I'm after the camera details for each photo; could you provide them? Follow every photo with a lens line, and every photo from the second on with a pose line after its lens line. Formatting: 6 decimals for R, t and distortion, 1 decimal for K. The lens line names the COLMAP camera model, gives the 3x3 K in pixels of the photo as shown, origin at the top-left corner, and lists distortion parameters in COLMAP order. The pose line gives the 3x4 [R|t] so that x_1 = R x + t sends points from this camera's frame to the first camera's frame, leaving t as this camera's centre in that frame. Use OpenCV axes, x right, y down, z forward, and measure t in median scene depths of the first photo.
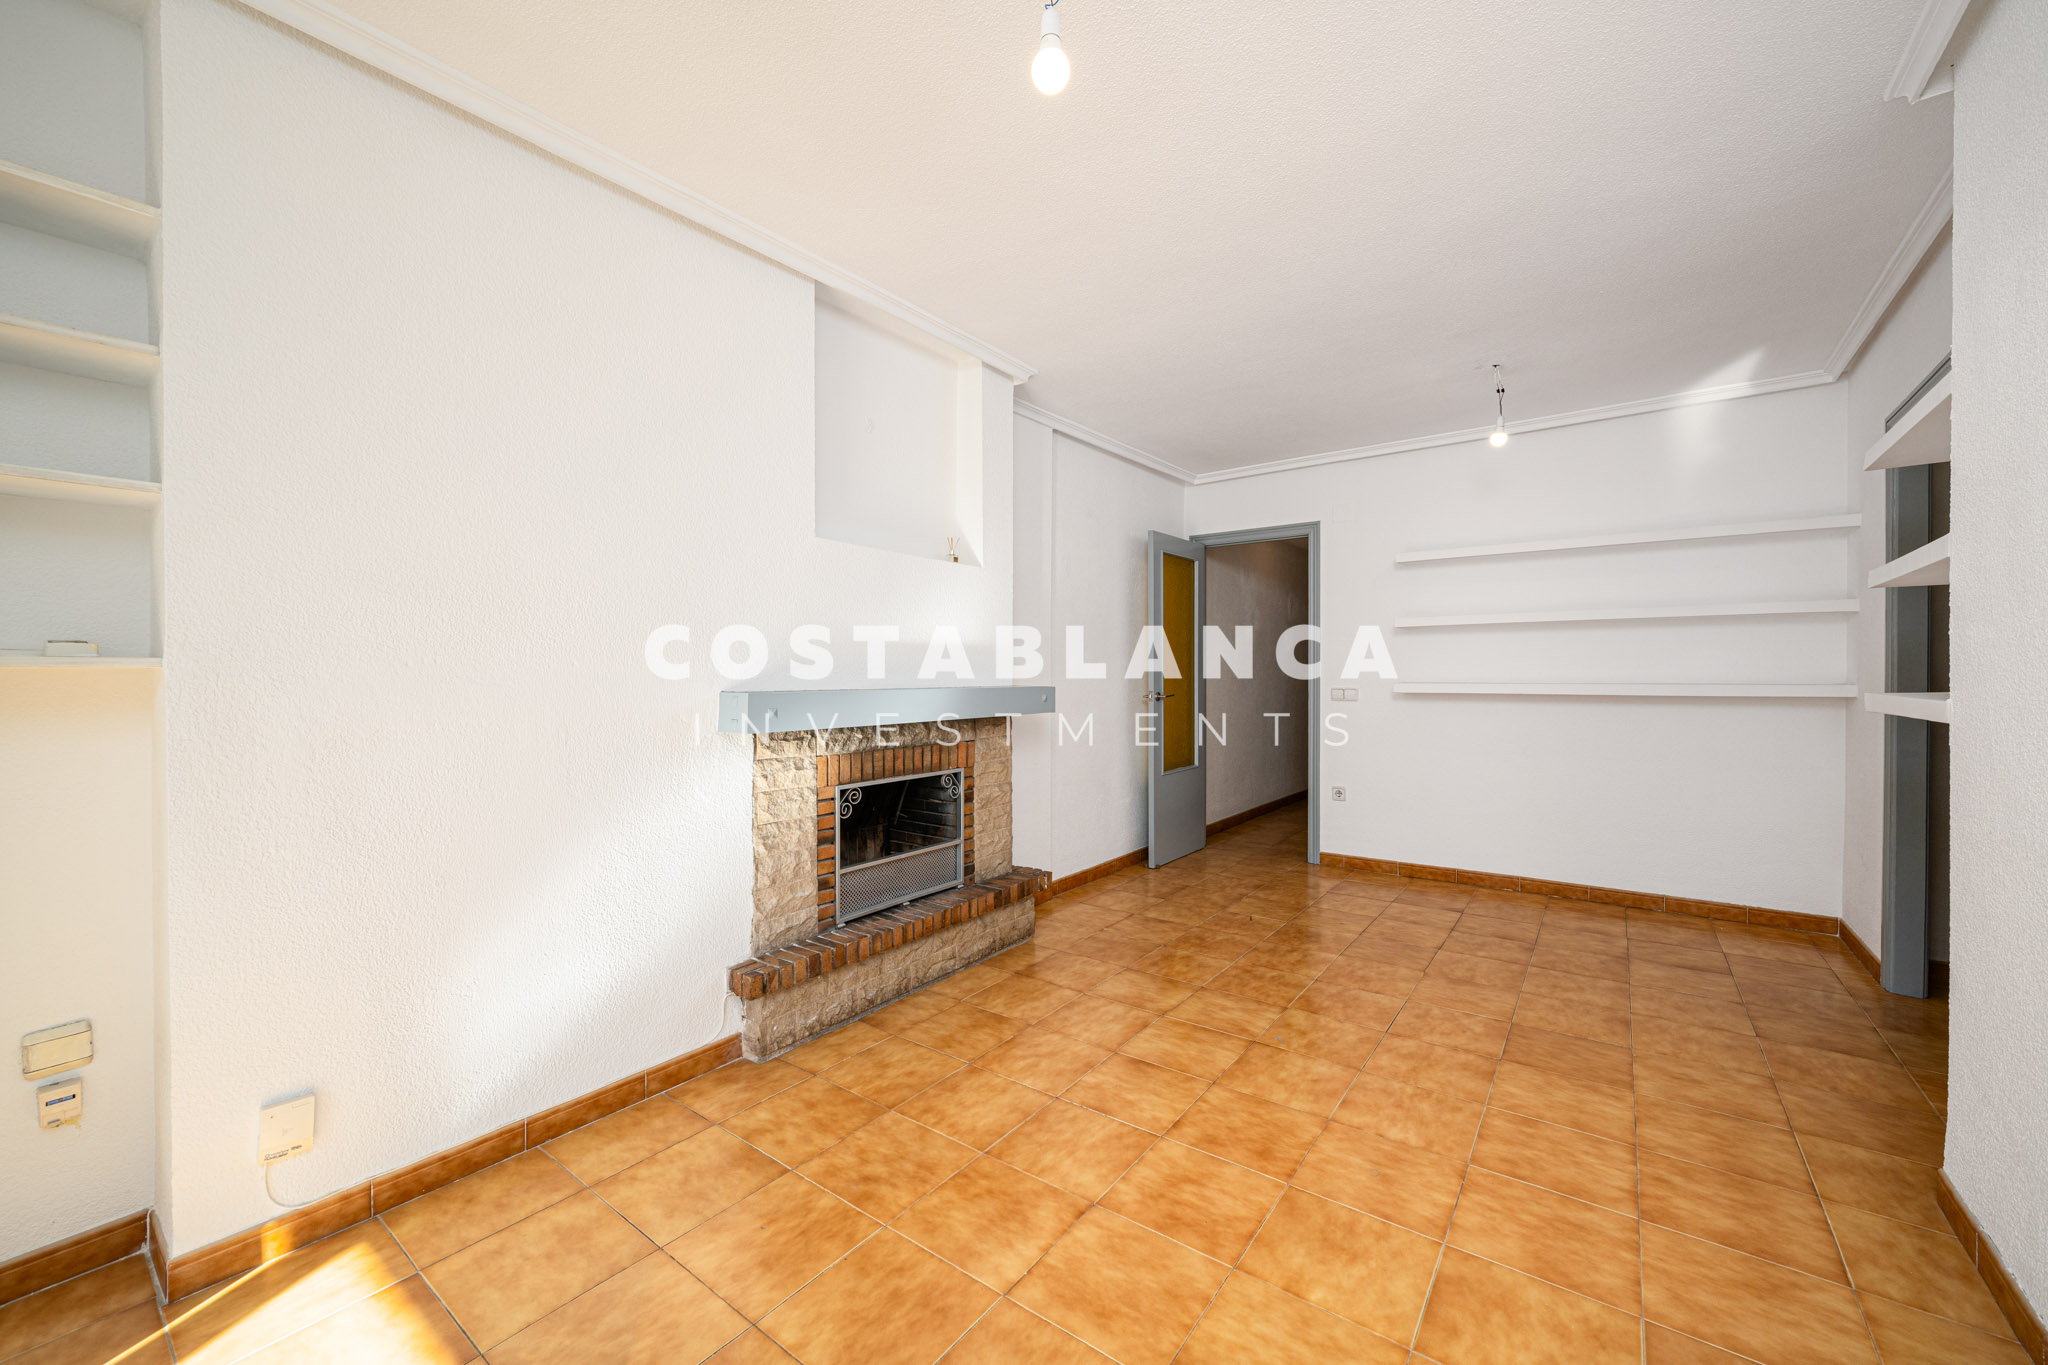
lens RADIAL K [[799.4, 0, 1024.0], [0, 799.4, 682.5], [0, 0, 1]] dist [0.006072, -0.000082]
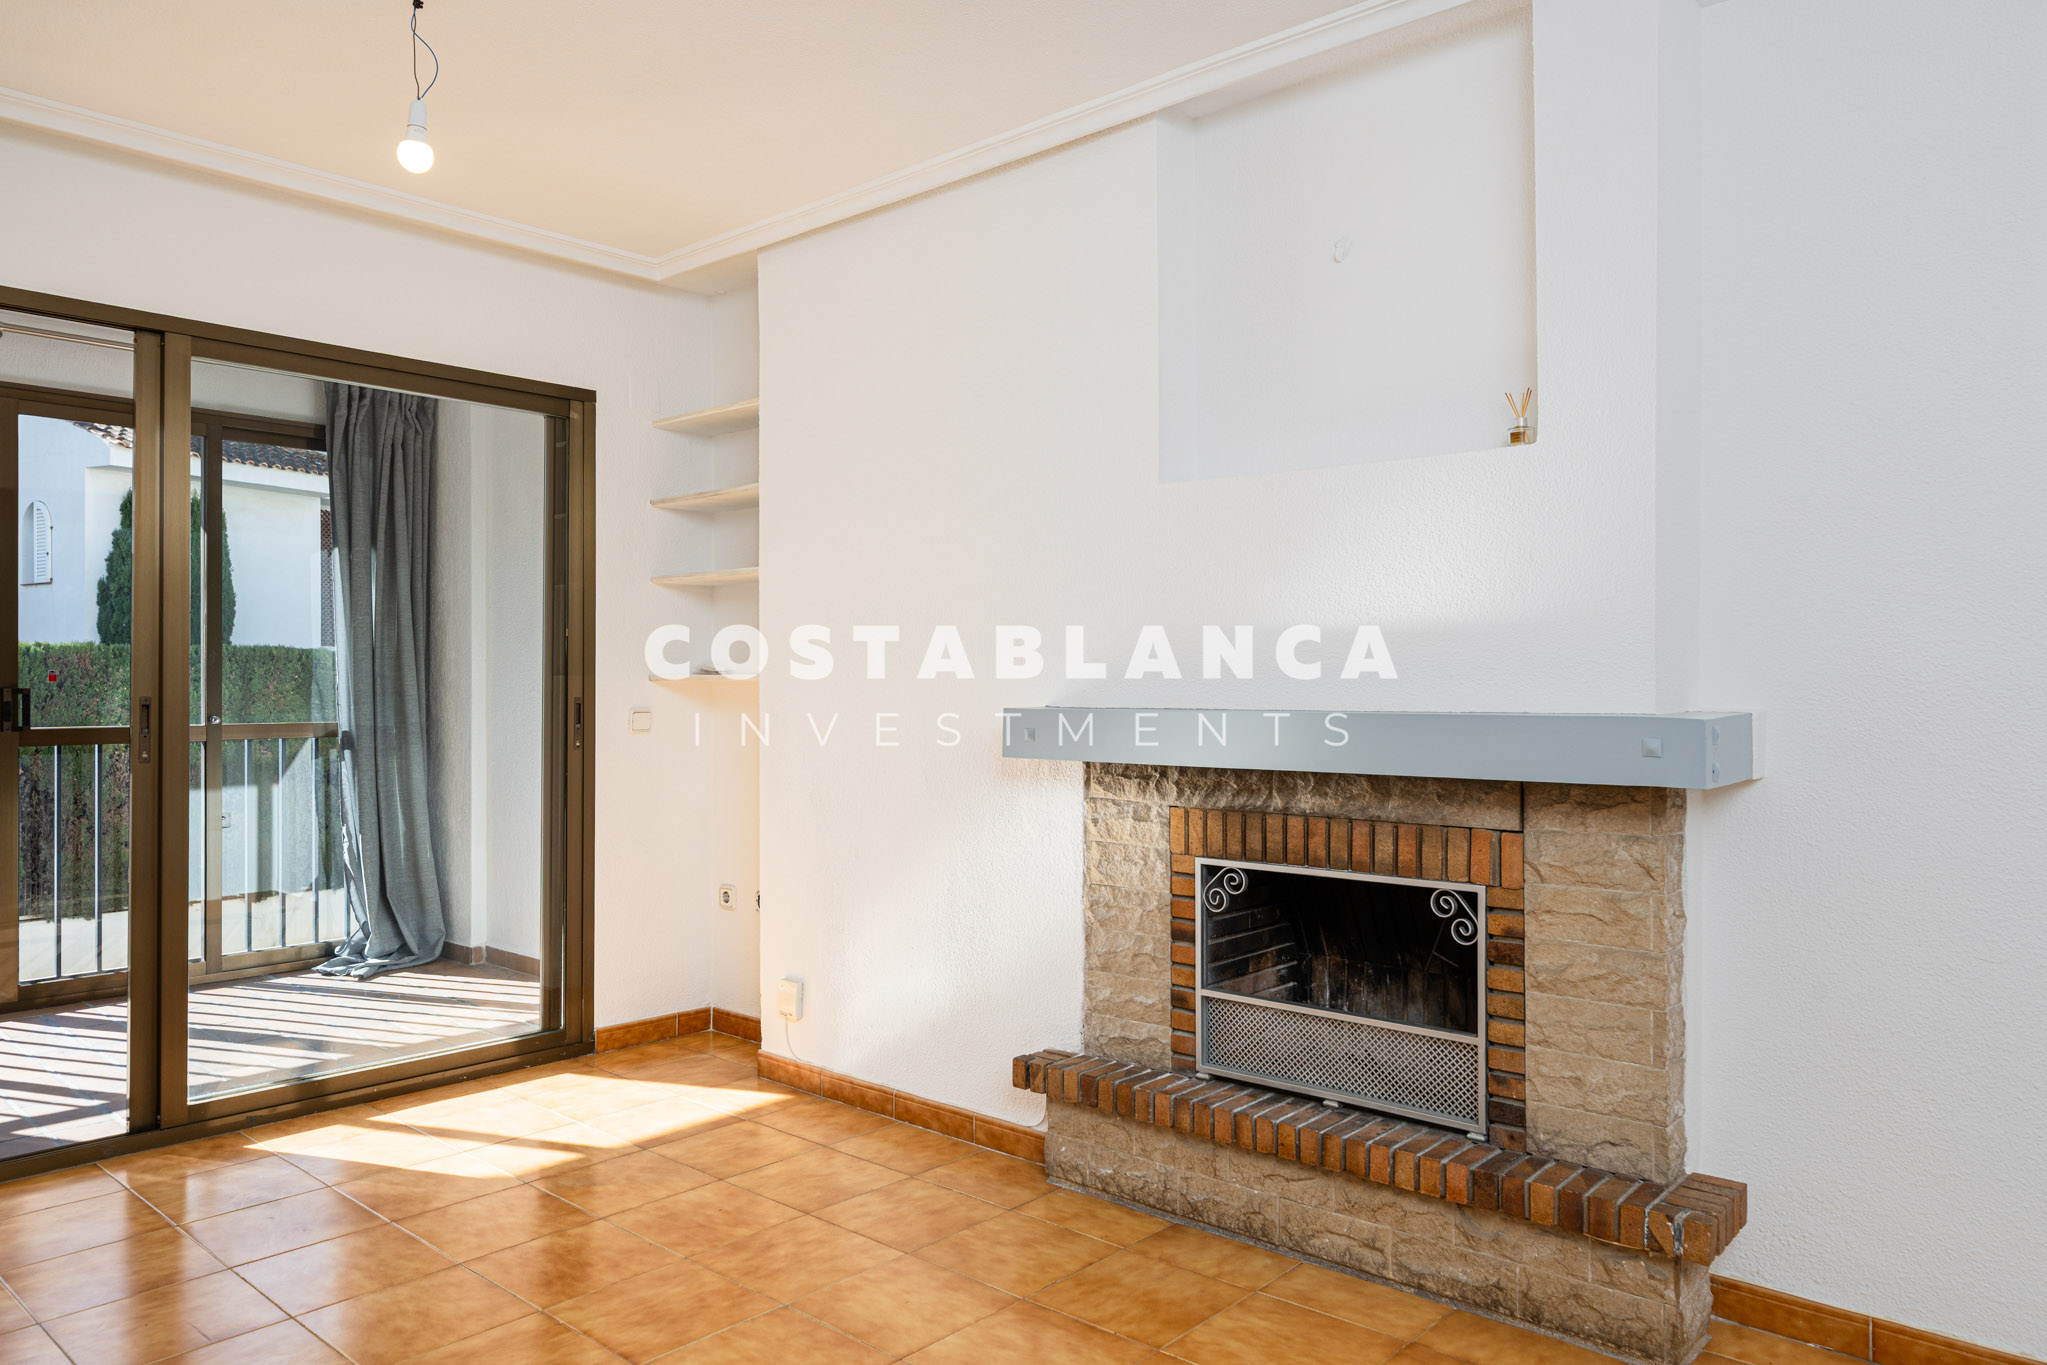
lens RADIAL K [[1395.9, 0, 1023.5], [0, 1395.9, 682.5], [0, 0, 1]] dist [0.011644, -0.004764]
pose [[-0.090326, -0.003220, -0.995907, 0.908623], [-0.010146, 0.999946, -0.002313, -0.008327], [0.995861, 0.009895, -0.090354, 0.960908]]
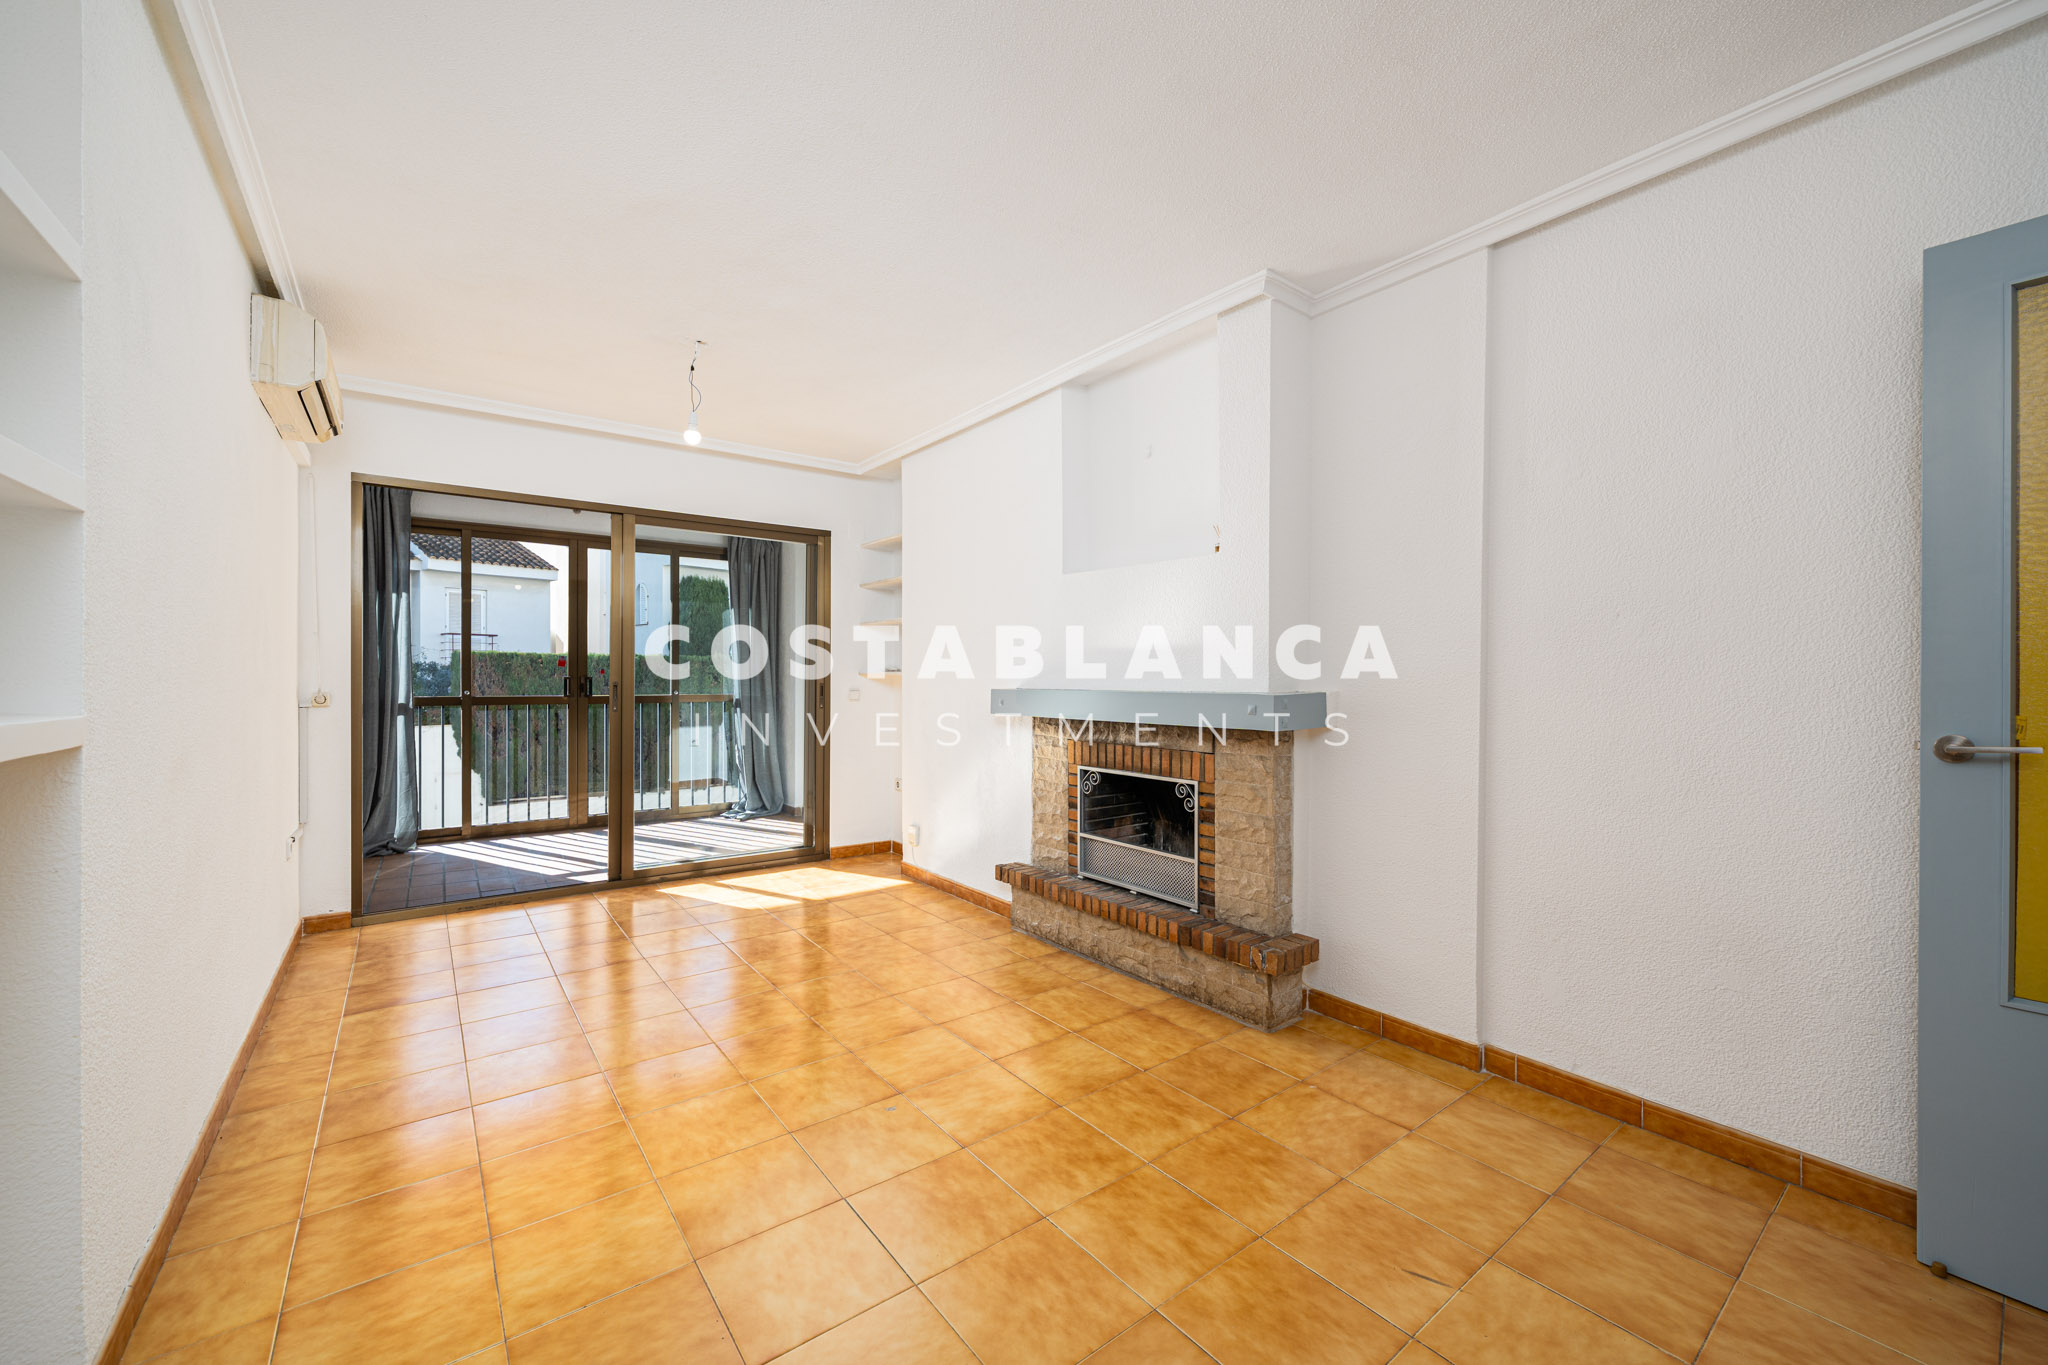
lens RADIAL K [[801.5, 0, 1018.7], [0, 801.5, 680.4], [0, 0, 1]] dist [0.001238, 0.000175]
pose [[-0.277785, 0.002835, -0.960639, 1.014682], [-0.012028, 0.999907, 0.006429, -0.012578], [0.960568, 0.013341, -0.277725, 1.260922]]
